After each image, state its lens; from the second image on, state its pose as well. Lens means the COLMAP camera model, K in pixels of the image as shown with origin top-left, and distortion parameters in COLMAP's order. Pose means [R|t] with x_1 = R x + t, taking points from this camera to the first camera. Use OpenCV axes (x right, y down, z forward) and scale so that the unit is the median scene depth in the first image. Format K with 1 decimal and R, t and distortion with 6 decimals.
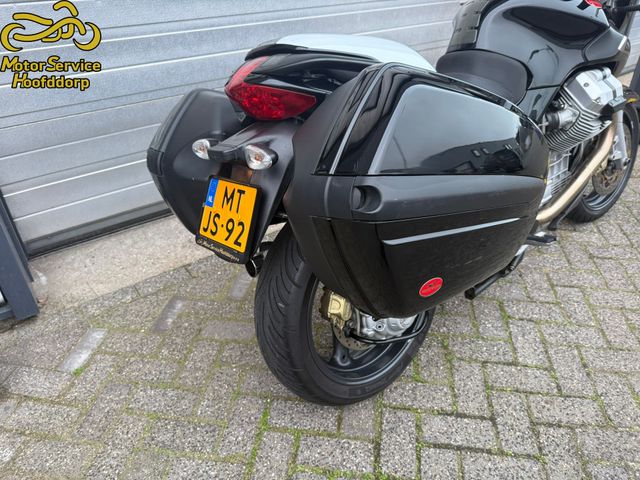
lens RADIAL K [[457.8, 0, 320.0], [0, 457.8, 240.0], [0, 0, 1]] dist [0.000633, -0.003406]
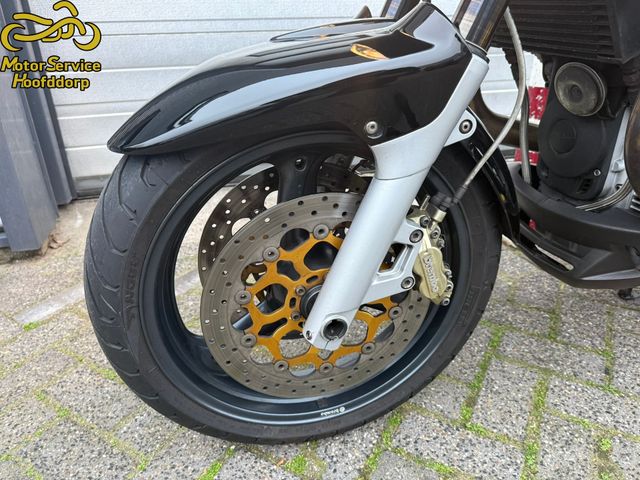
lens RADIAL K [[457.8, 0, 320.0], [0, 457.8, 240.0], [0, 0, 1]] dist [0.000633, -0.003406]
pose [[0.926460, 0.164712, -0.338440, 0.121907], [-0.199422, 0.977394, -0.070229, 0.106040], [0.319221, 0.132557, 0.938364, 0.418261]]
